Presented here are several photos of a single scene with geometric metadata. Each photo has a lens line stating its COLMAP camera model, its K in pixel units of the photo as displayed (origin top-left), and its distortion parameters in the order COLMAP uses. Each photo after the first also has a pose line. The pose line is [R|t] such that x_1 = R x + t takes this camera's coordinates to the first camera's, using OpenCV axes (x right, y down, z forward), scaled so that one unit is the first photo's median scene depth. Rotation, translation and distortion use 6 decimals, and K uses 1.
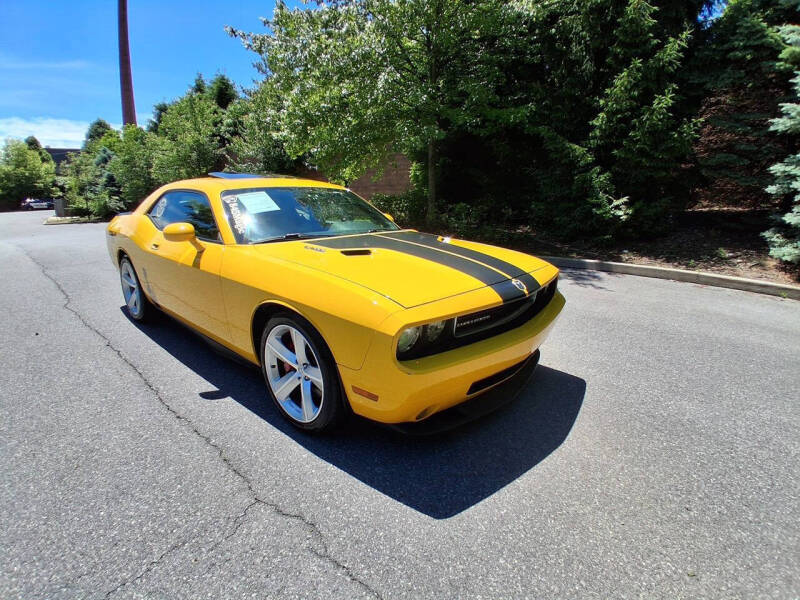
lens RADIAL K [[401.9, 0, 402.1], [0, 401.9, 306.4], [0, 0, 1]] dist [-0.029047, -0.025085]
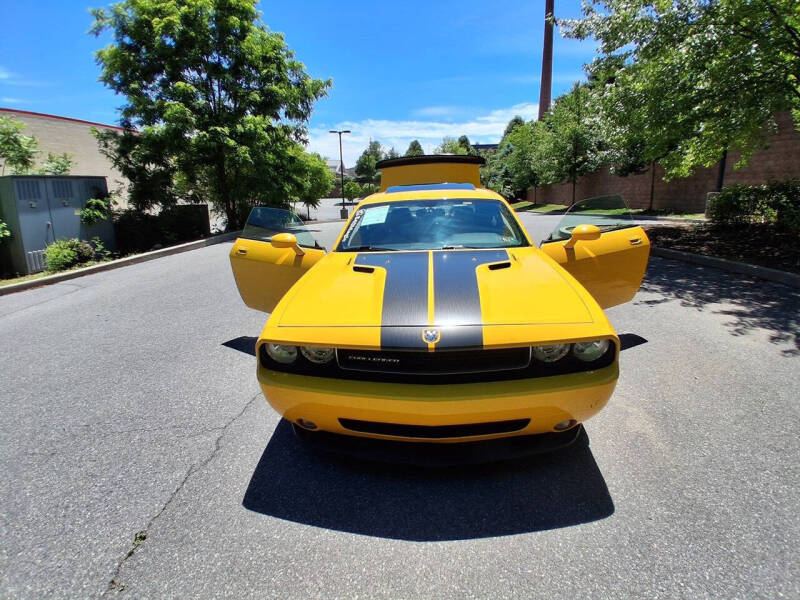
lens RADIAL K [[413.0, 0, 397.9], [0, 413.0, 305.4], [0, 0, 1]] dist [-0.050400, -0.011538]
pose [[0.599954, 0.193168, -0.776364, 0.346793], [-0.174591, 0.978636, 0.108577, -0.074483], [0.780752, 0.070405, 0.620862, 0.165556]]
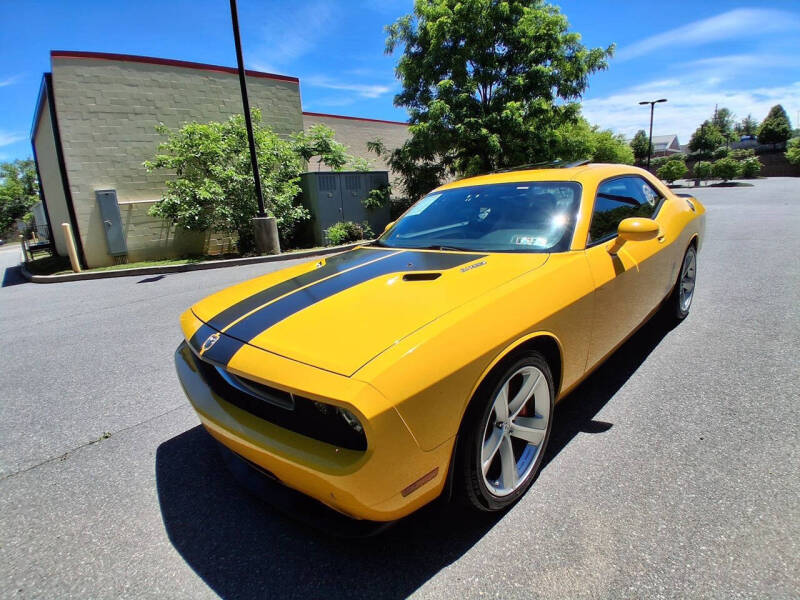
lens RADIAL K [[407.5, 0, 400.1], [0, 407.5, 304.5], [0, 0, 1]] dist [-0.037030, -0.020506]
pose [[-0.096149, 0.263378, -0.959889, 0.383223], [-0.177075, 0.944449, 0.276878, -0.158011], [0.979490, 0.196594, -0.044170, 0.537513]]
